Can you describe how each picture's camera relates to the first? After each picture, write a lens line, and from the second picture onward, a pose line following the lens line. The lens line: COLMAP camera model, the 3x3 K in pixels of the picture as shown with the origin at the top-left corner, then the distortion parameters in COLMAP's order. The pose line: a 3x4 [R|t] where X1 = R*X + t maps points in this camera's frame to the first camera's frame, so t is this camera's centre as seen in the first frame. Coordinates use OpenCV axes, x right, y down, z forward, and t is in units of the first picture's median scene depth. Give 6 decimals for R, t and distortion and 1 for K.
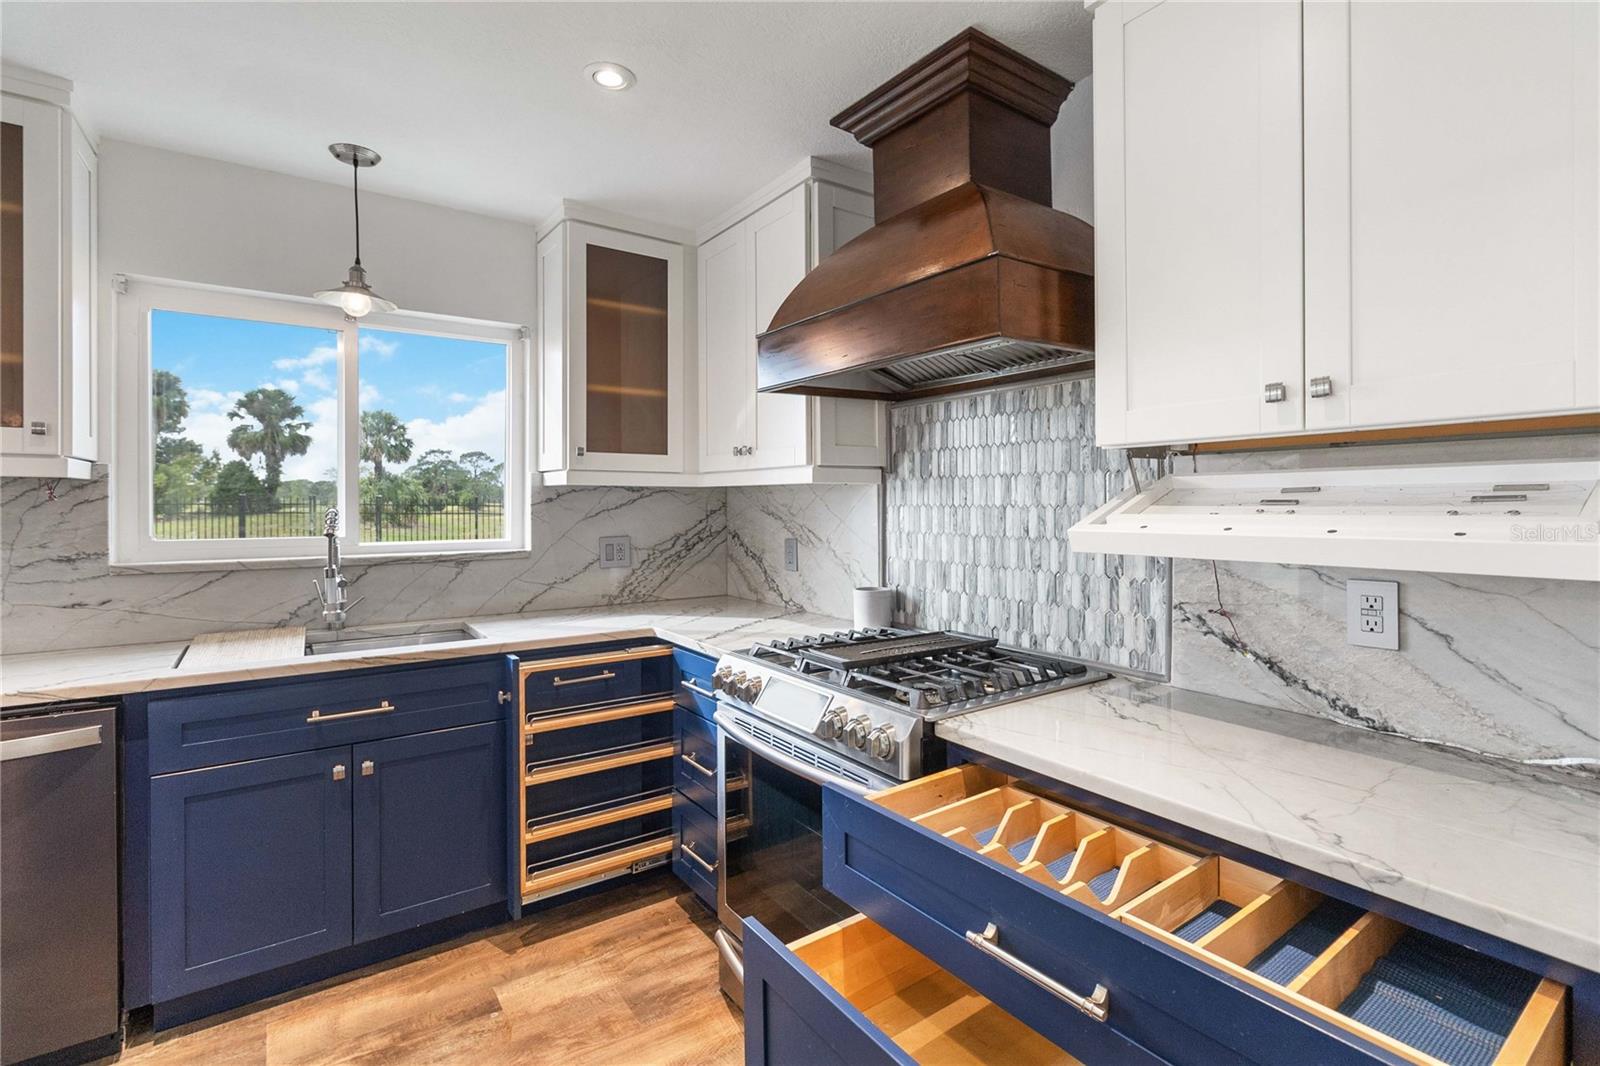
lens RADIAL K [[743.1, 0, 812.8], [0, 743.1, 507.5], [0, 0, 1]] dist [0.000806, 0.000909]
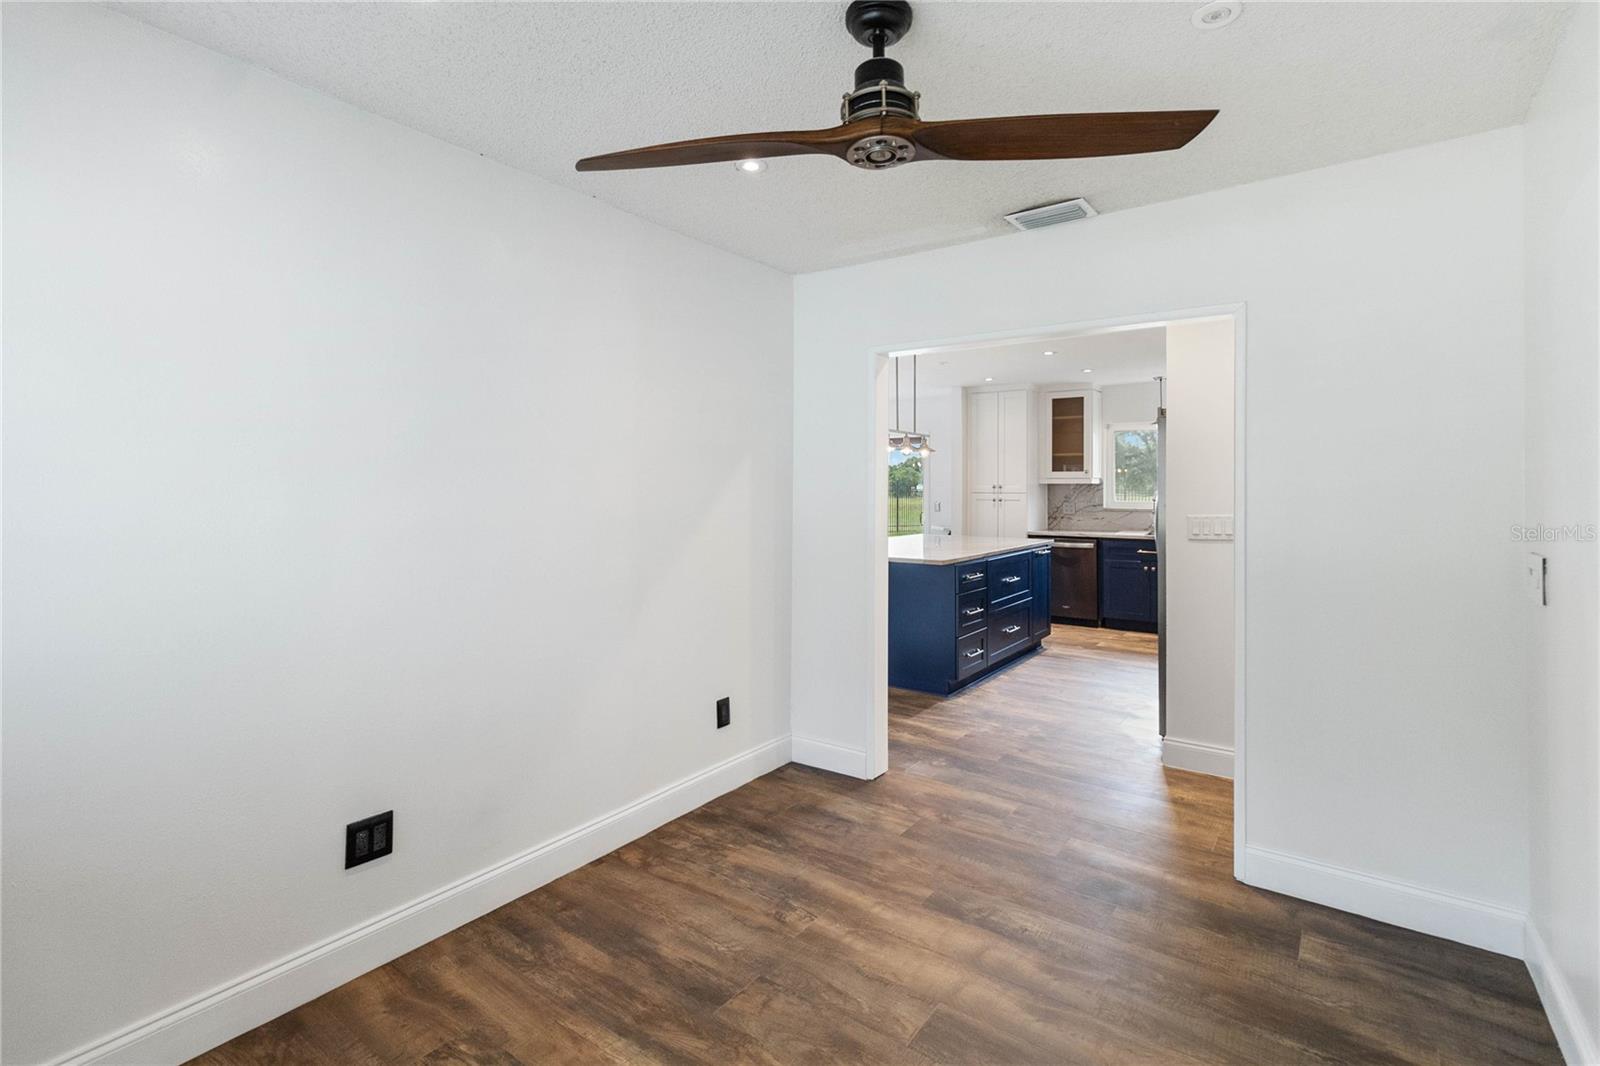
lens RADIAL K [[743.1, 0, 812.8], [0, 743.1, 507.5], [0, 0, 1]] dist [0.000806, 0.000909]
pose [[0.322788, 0.021562, -0.946226, 1.845650], [0.004364, 0.999696, 0.024269, -0.014567], [0.946461, -0.011963, 0.322595, -1.365665]]
